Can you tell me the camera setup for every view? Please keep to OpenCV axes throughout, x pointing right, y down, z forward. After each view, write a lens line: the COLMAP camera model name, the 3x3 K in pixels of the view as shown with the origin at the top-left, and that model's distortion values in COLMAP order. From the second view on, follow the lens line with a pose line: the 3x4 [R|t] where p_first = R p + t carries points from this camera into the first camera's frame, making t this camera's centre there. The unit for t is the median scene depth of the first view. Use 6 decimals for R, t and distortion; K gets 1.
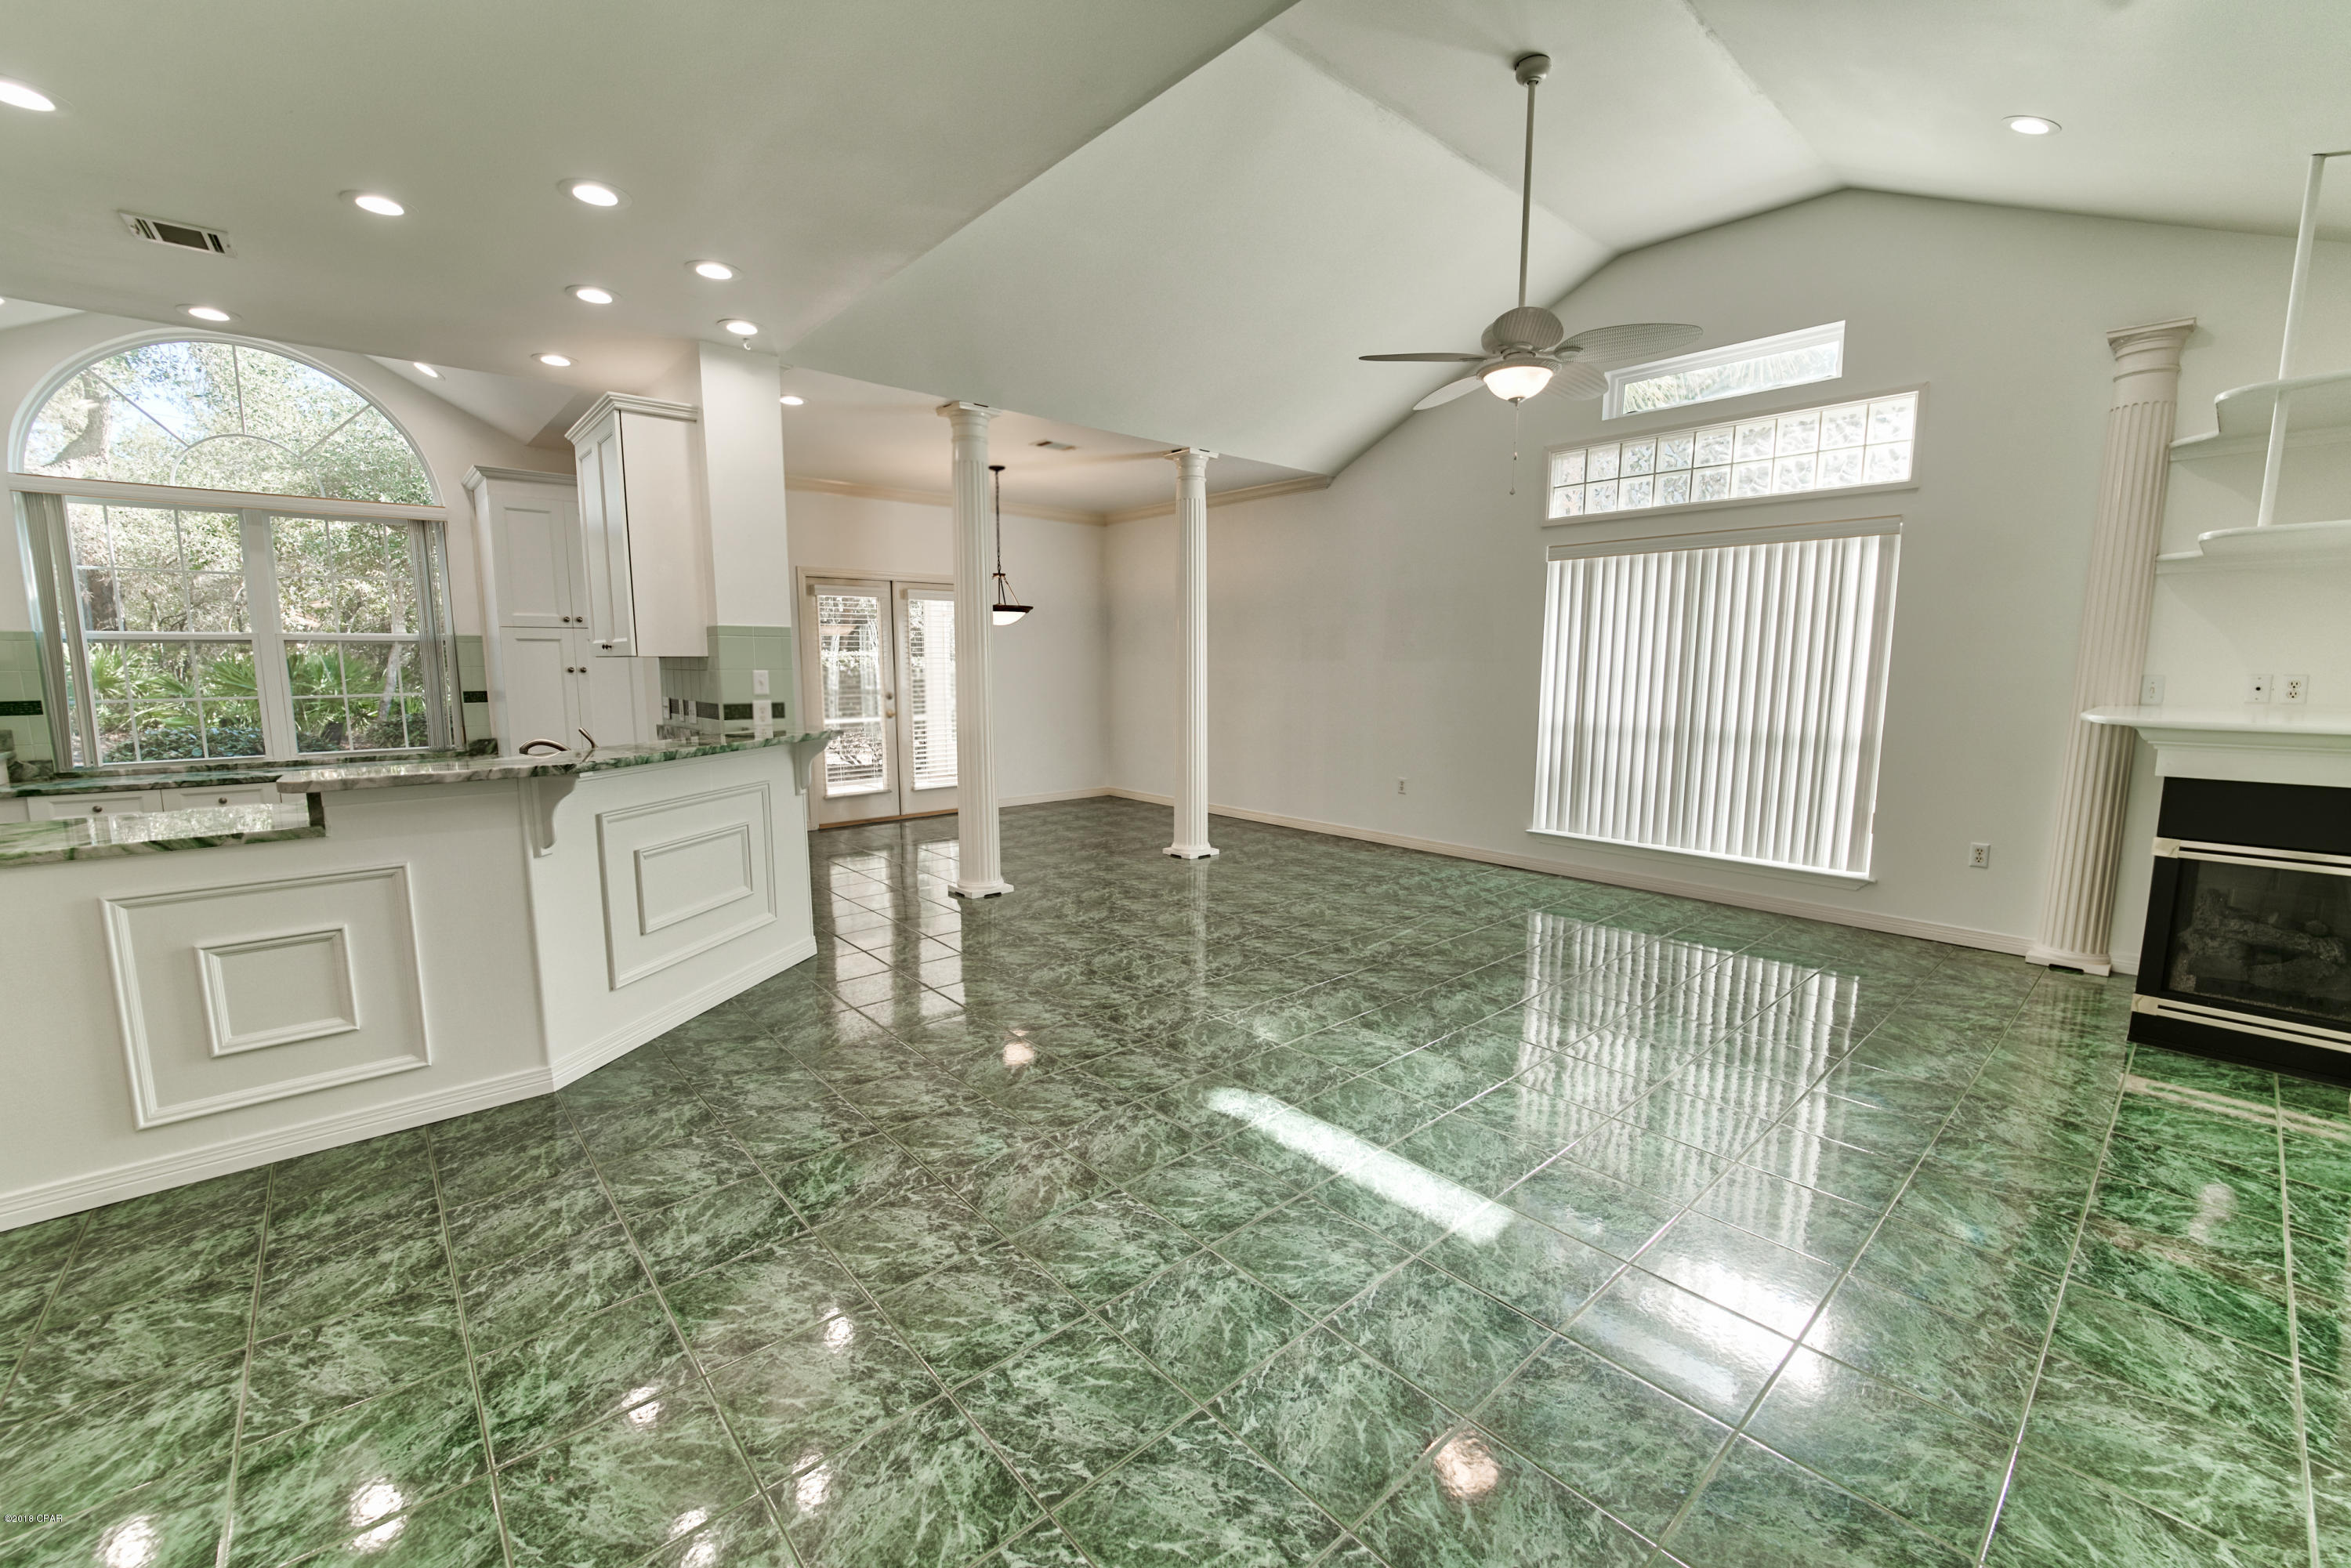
lens RADIAL K [[944.8, 0, 1155.0], [0, 944.8, 787.3], [0, 0, 1]] dist [-0.012039, -0.000145]
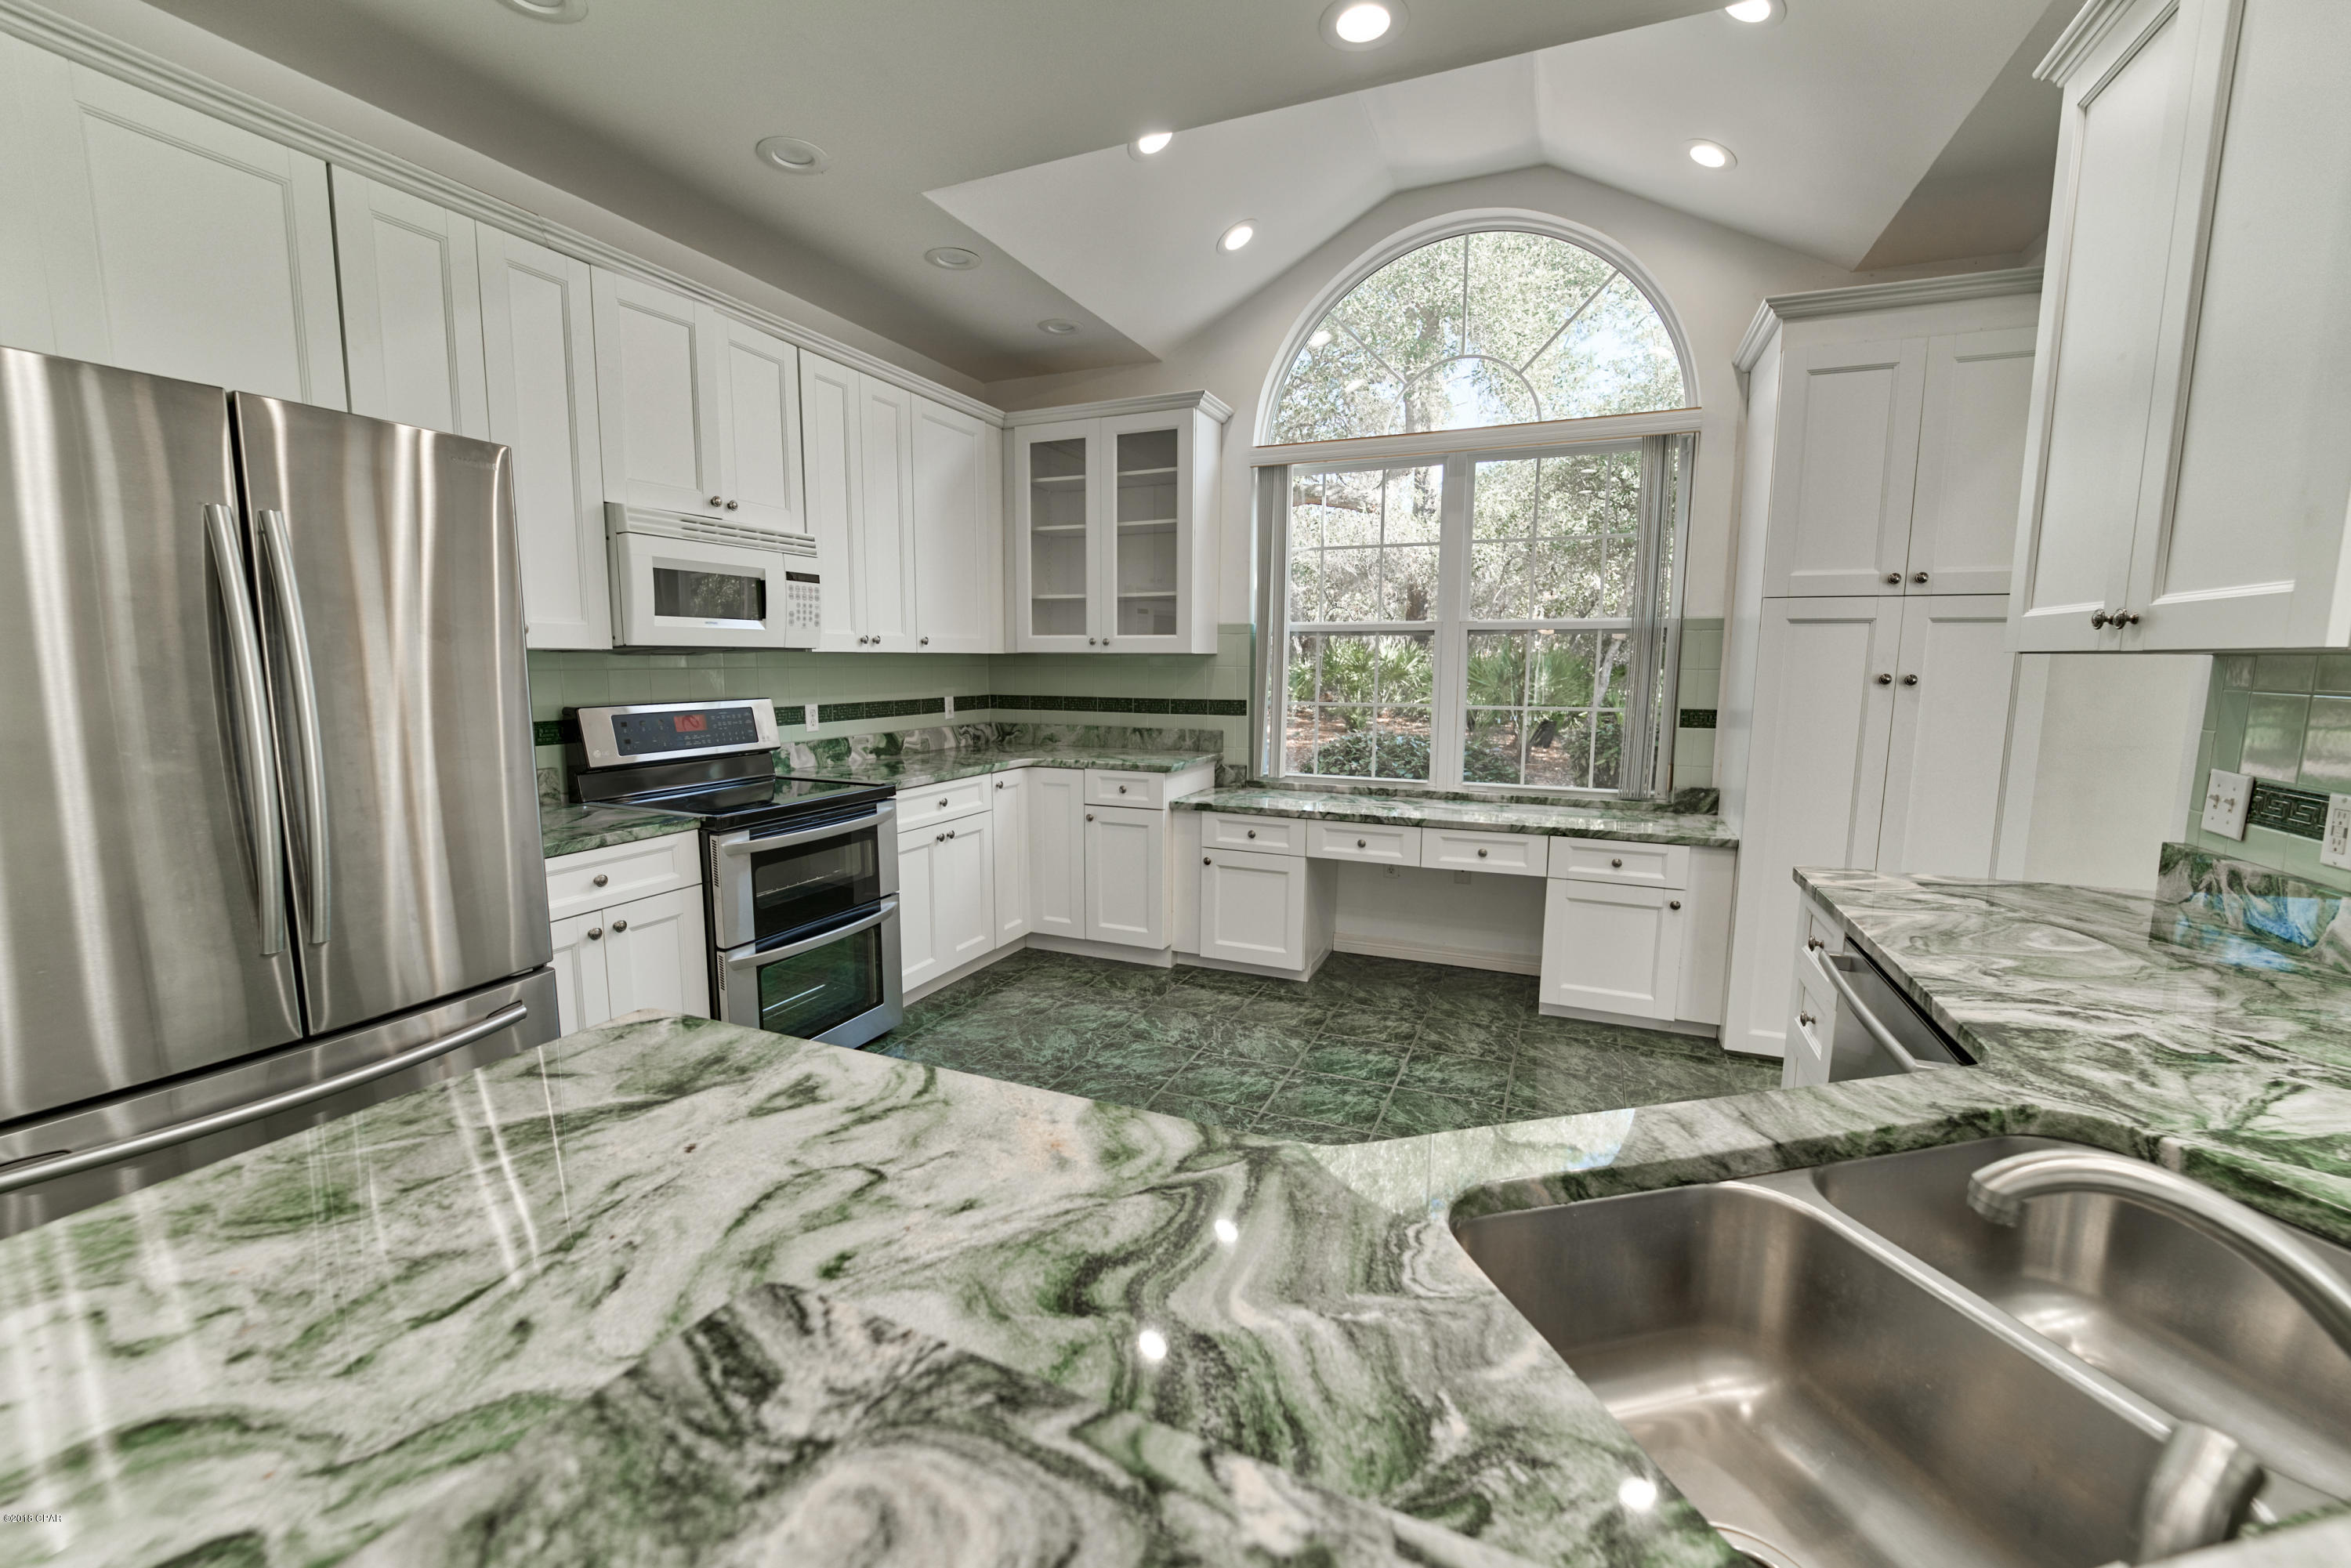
lens RADIAL K [[947.5, 0, 1164.1], [0, 947.5, 784.1], [0, 0, 1]] dist [-0.012900, -0.000458]
pose [[0.431156, 0.121577, -0.894049, -0.360457], [-0.123685, 0.989490, 0.074908, -0.064555], [0.893760, 0.078283, 0.441662, 0.475708]]
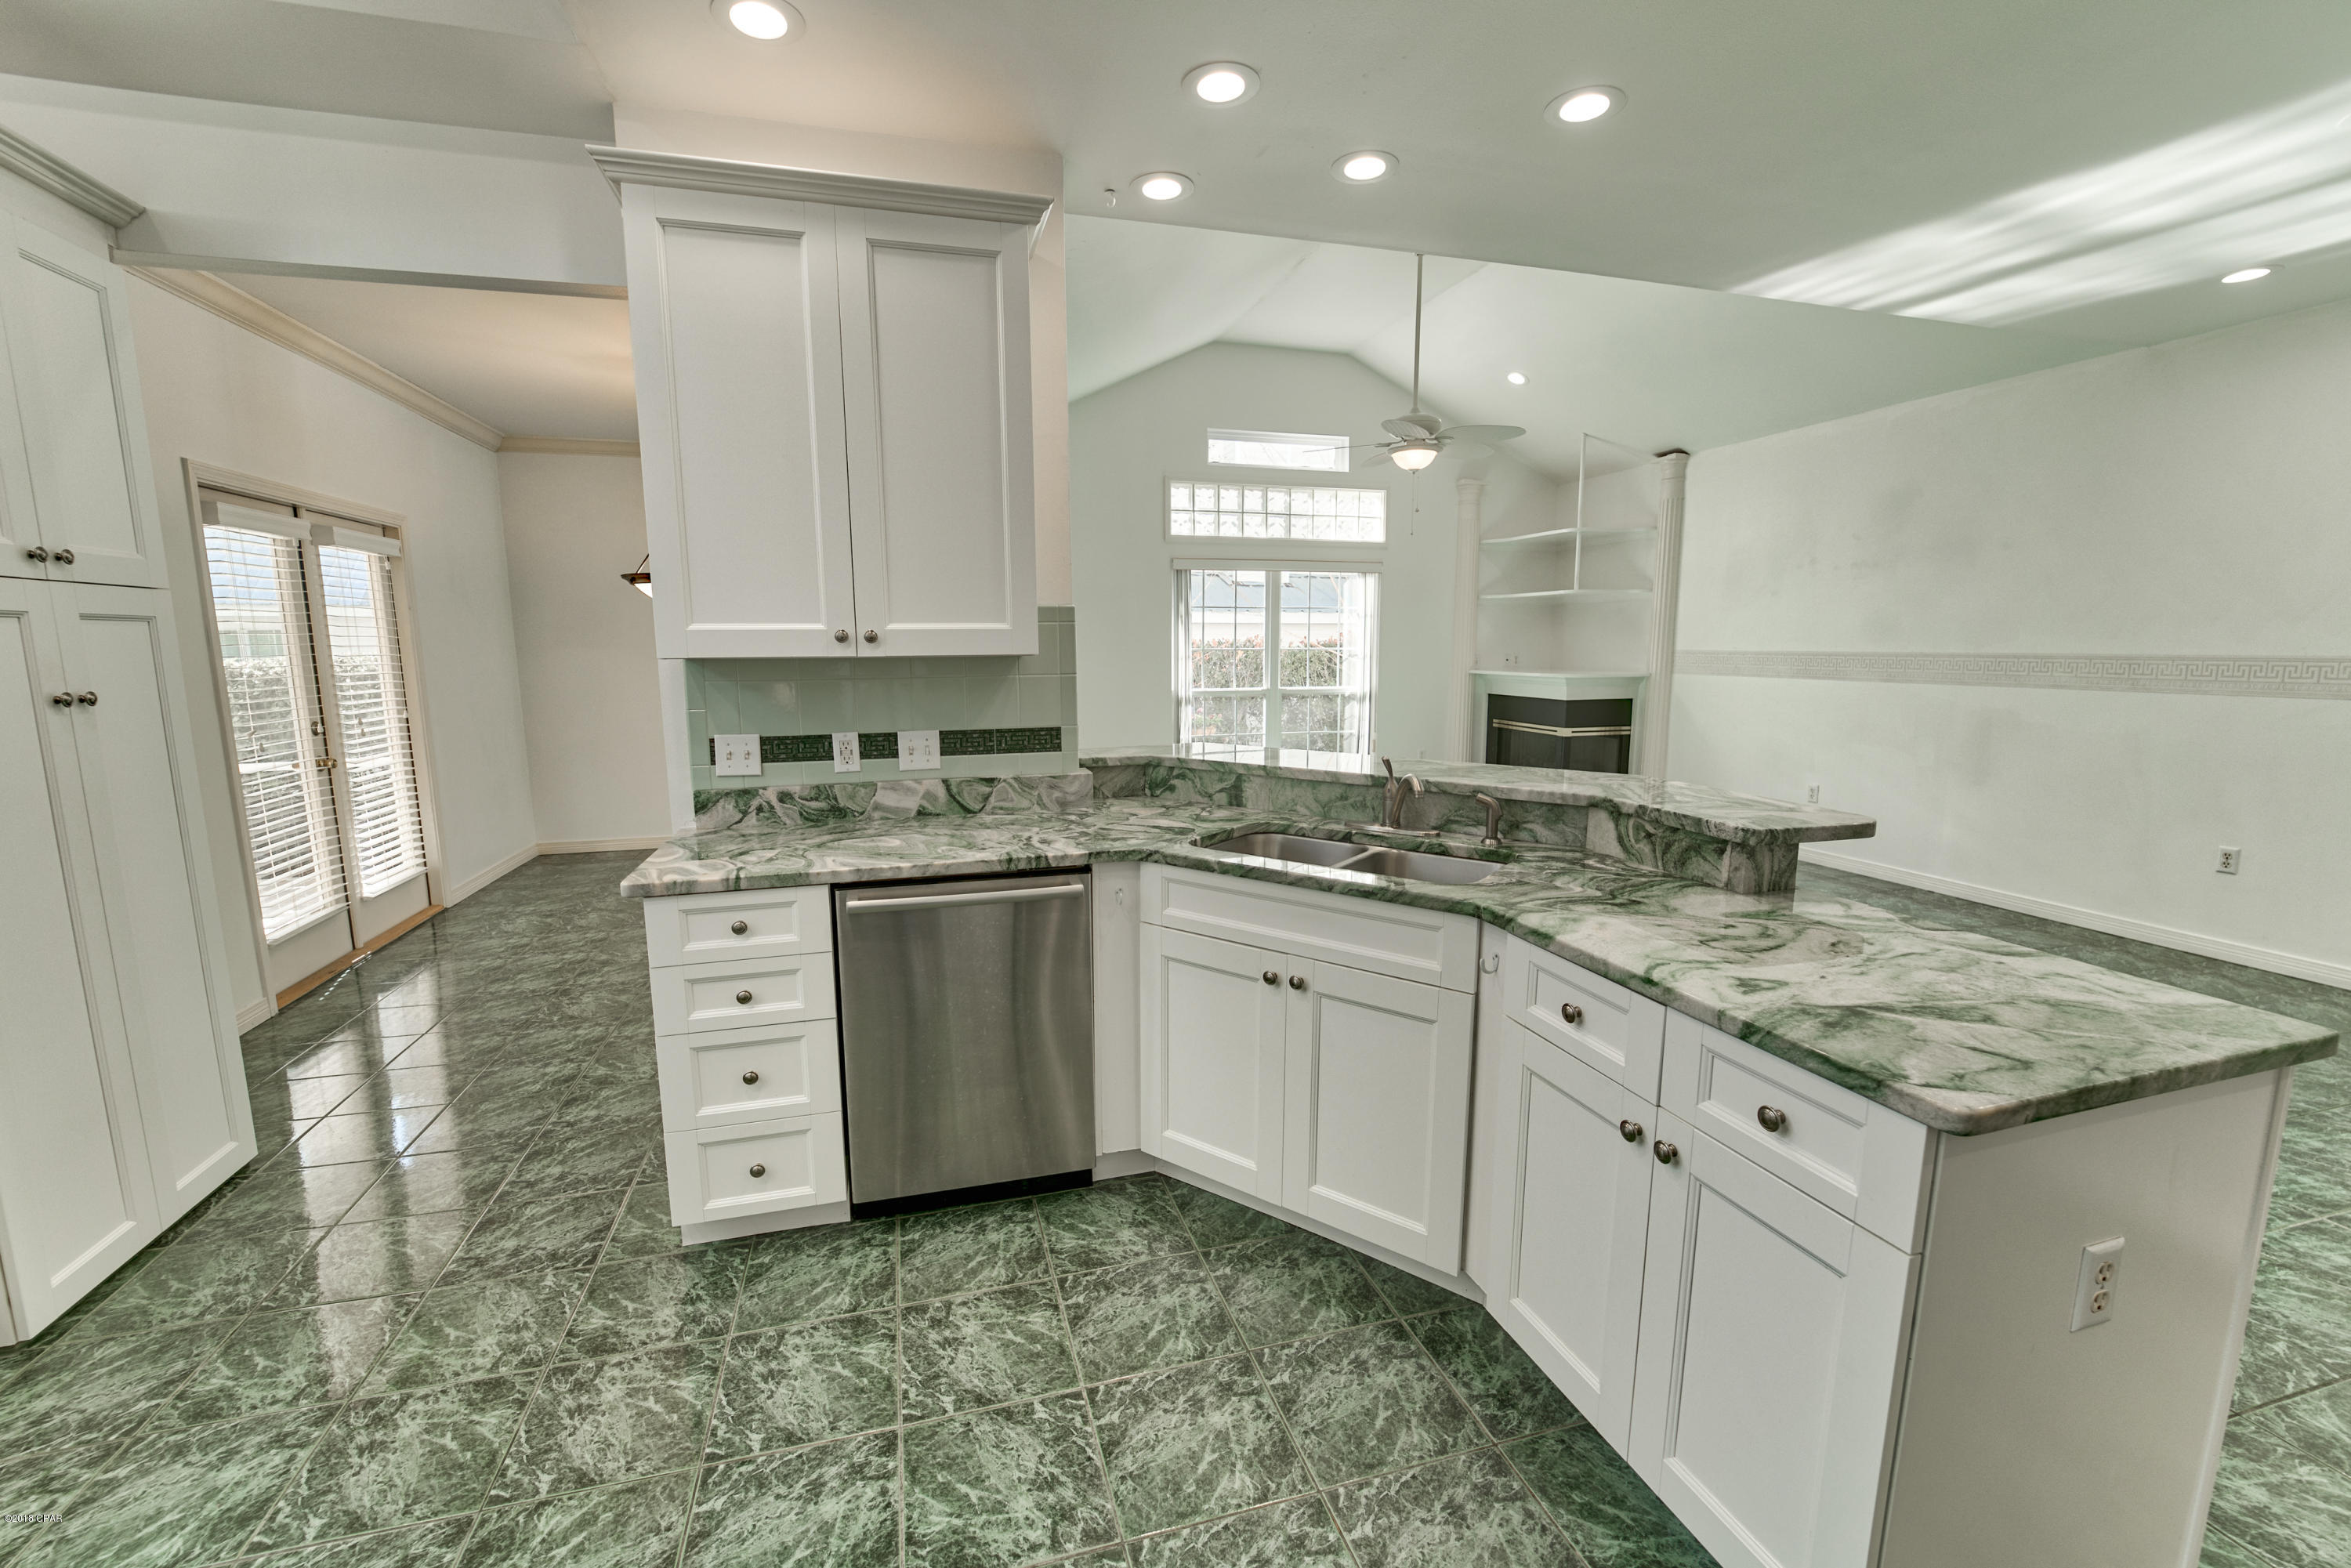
lens RADIAL K [[959.1, 0, 1175.5], [0, 959.1, 784.0], [0, 0, 1]] dist [-0.015168, -0.000228]
pose [[0.415533, -0.133507, 0.899727, -0.833379], [0.126771, 0.988015, 0.088059, -0.078790], [-0.900701, 0.077468, 0.427478, 0.523508]]
